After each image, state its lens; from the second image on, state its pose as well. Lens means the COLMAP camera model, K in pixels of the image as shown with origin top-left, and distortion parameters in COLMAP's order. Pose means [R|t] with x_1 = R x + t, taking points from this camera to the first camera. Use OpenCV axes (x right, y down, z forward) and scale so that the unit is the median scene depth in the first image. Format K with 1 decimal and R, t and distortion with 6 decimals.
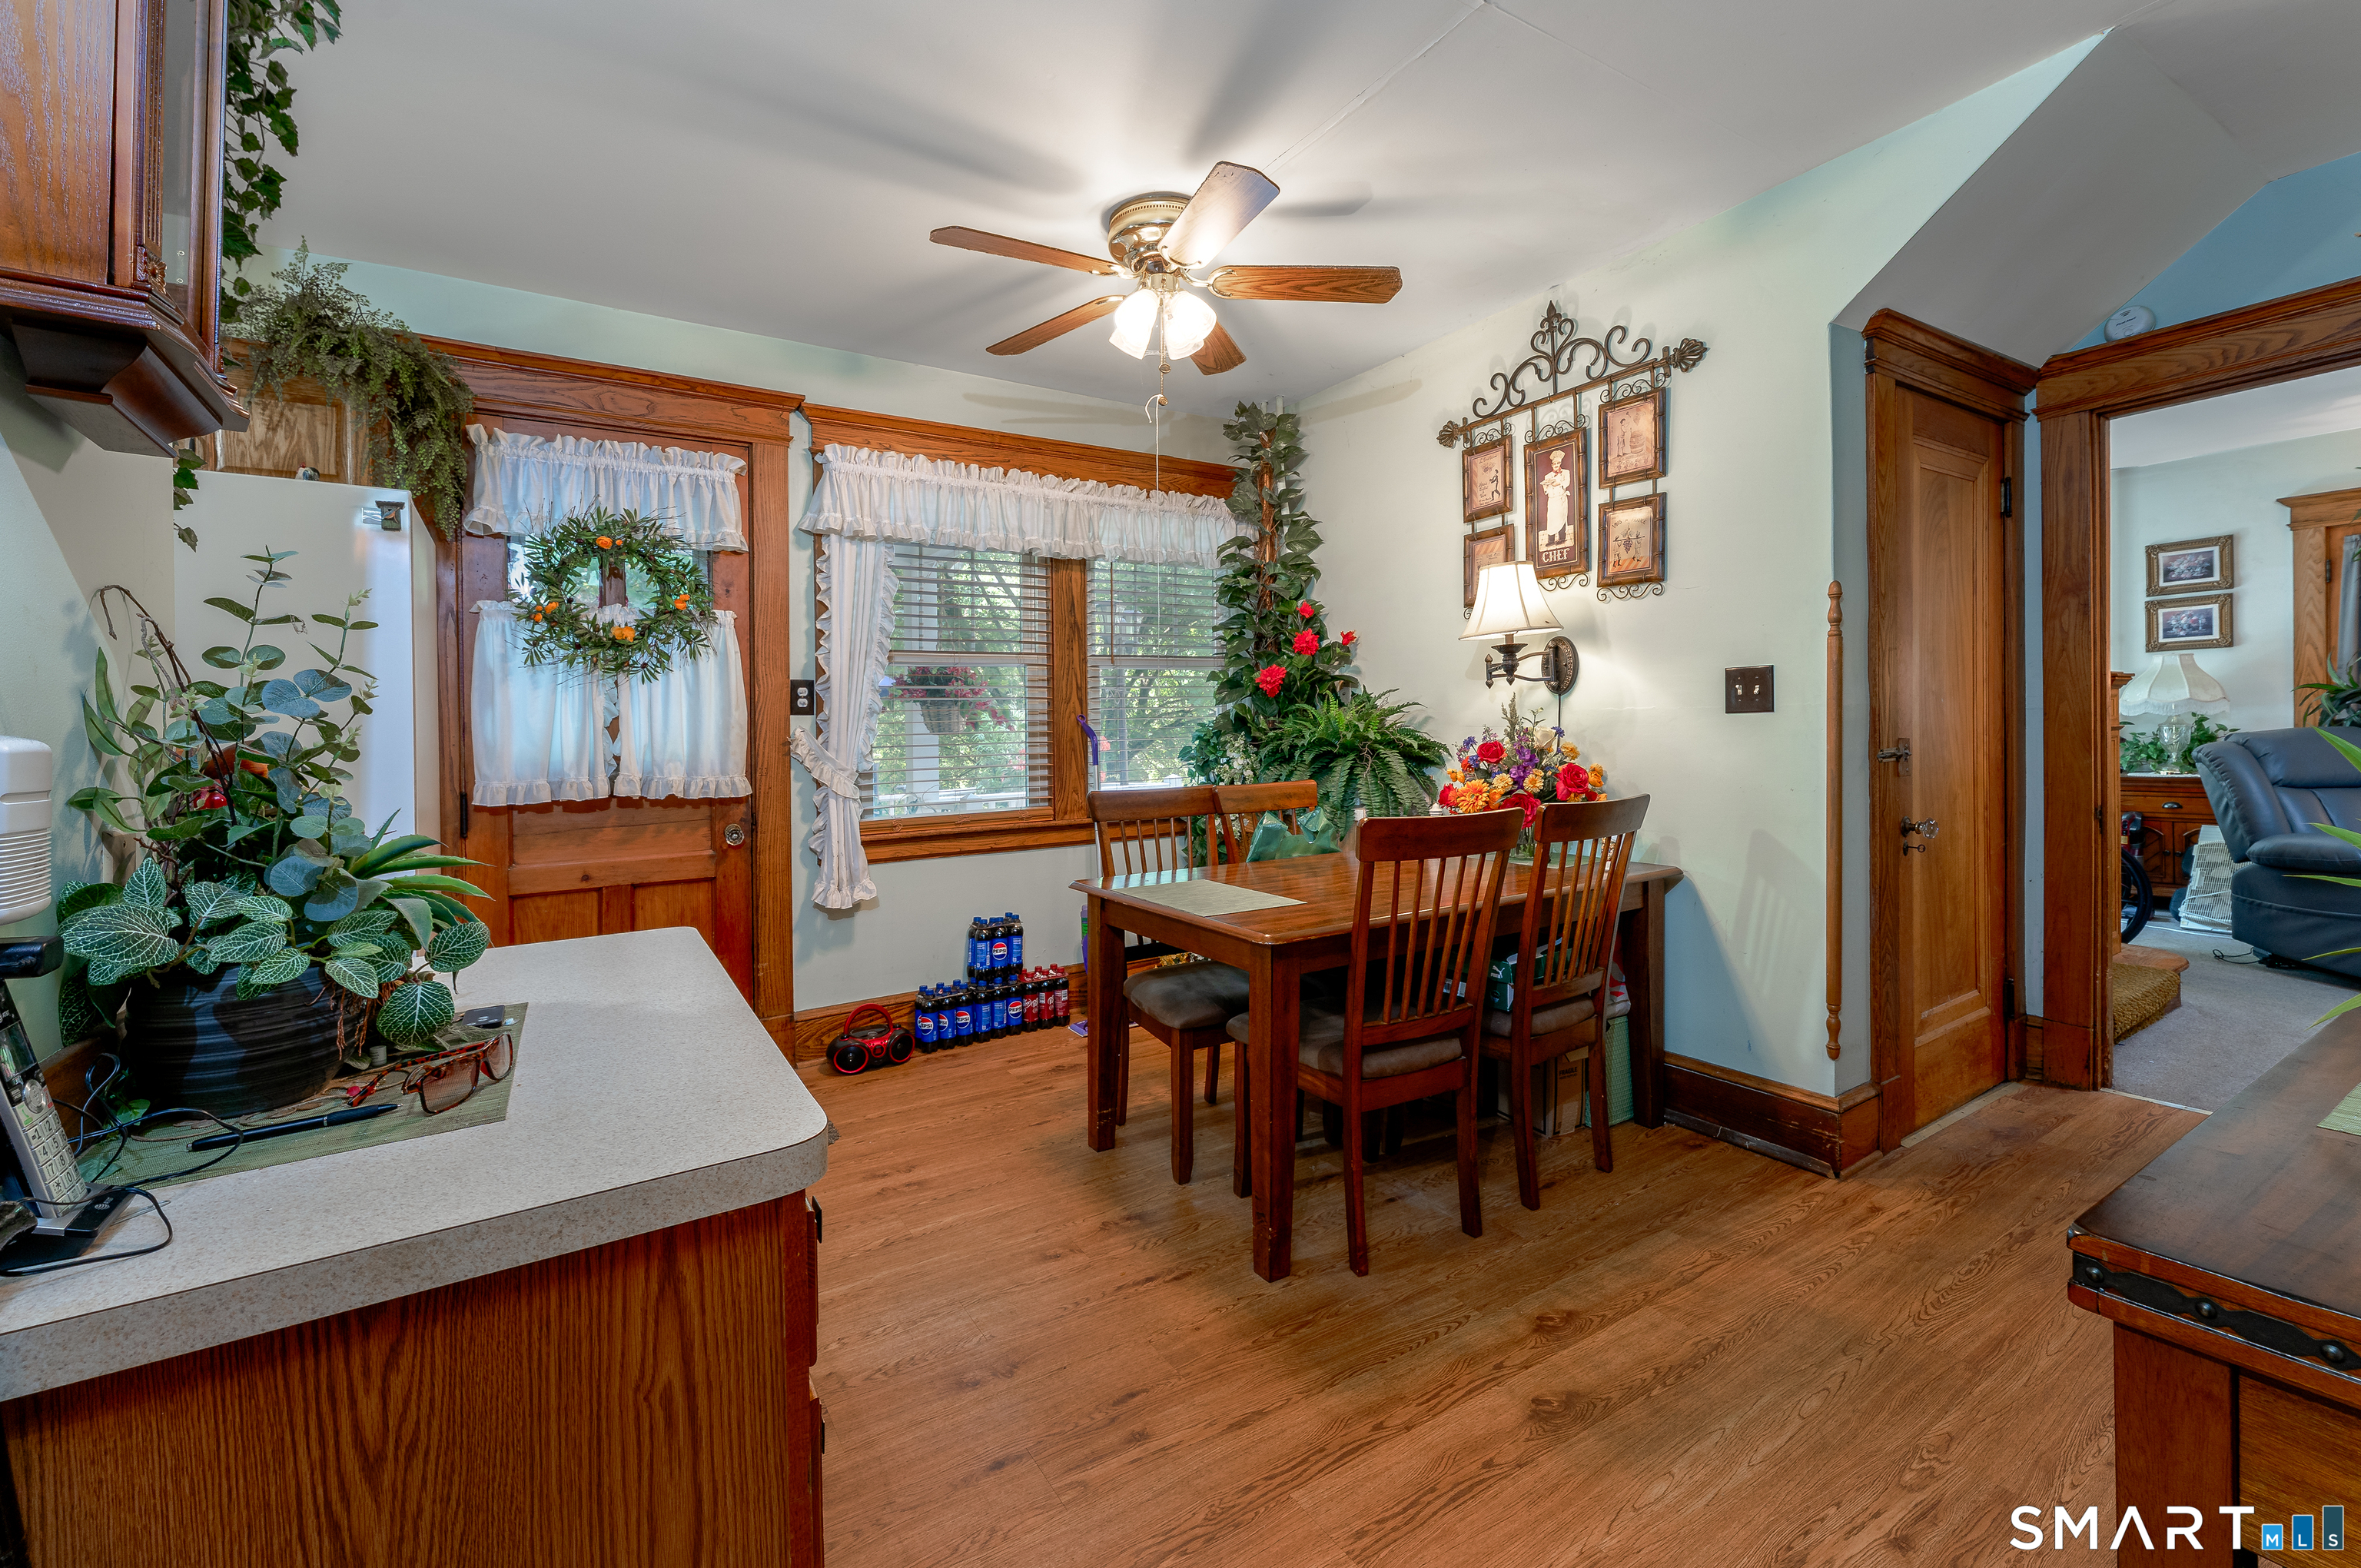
lens RADIAL K [[997.9, 0, 1163.0], [0, 997.9, 741.2], [0, 0, 1]] dist [0.000102, -0.000032]
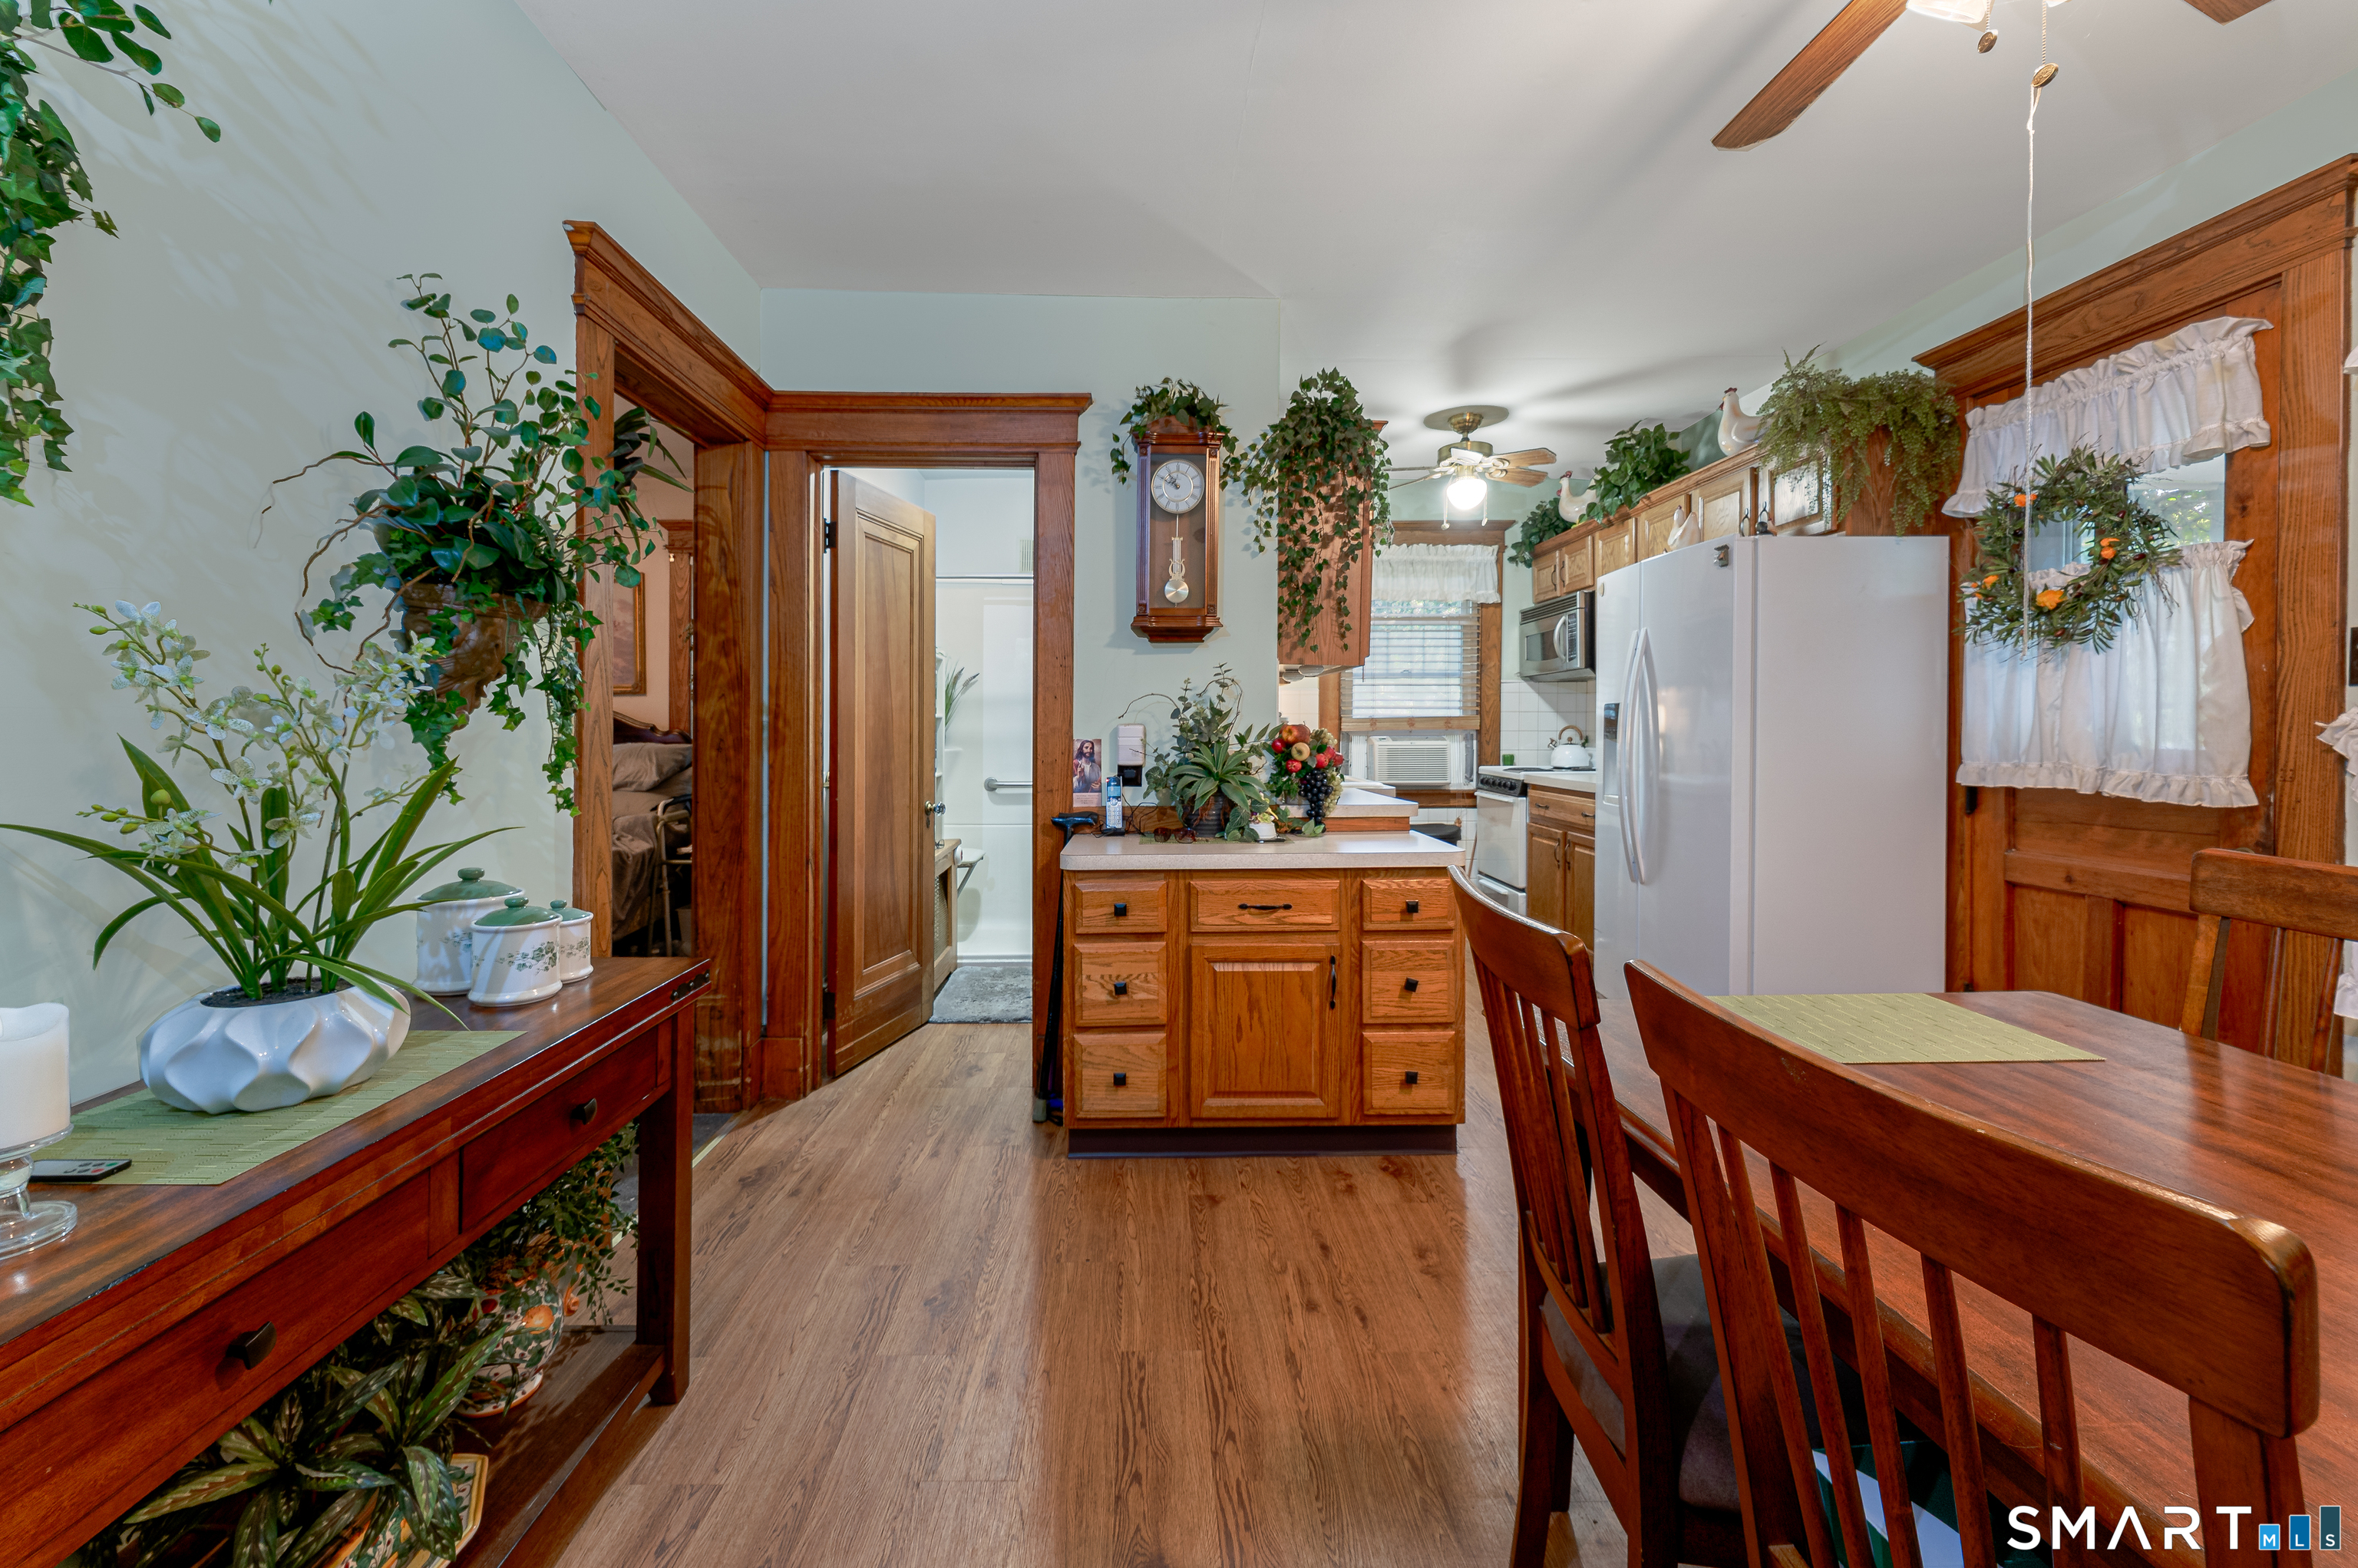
lens RADIAL K [[996.5, 0, 1161.5], [0, 996.5, 741.2], [0, 0, 1]] dist [0.000102, -0.000032]
pose [[-0.521610, 0.036519, -0.852402, 0.601945], [0.010903, 0.999287, 0.036140, -0.025434], [0.853114, 0.009557, -0.521636, 0.812352]]
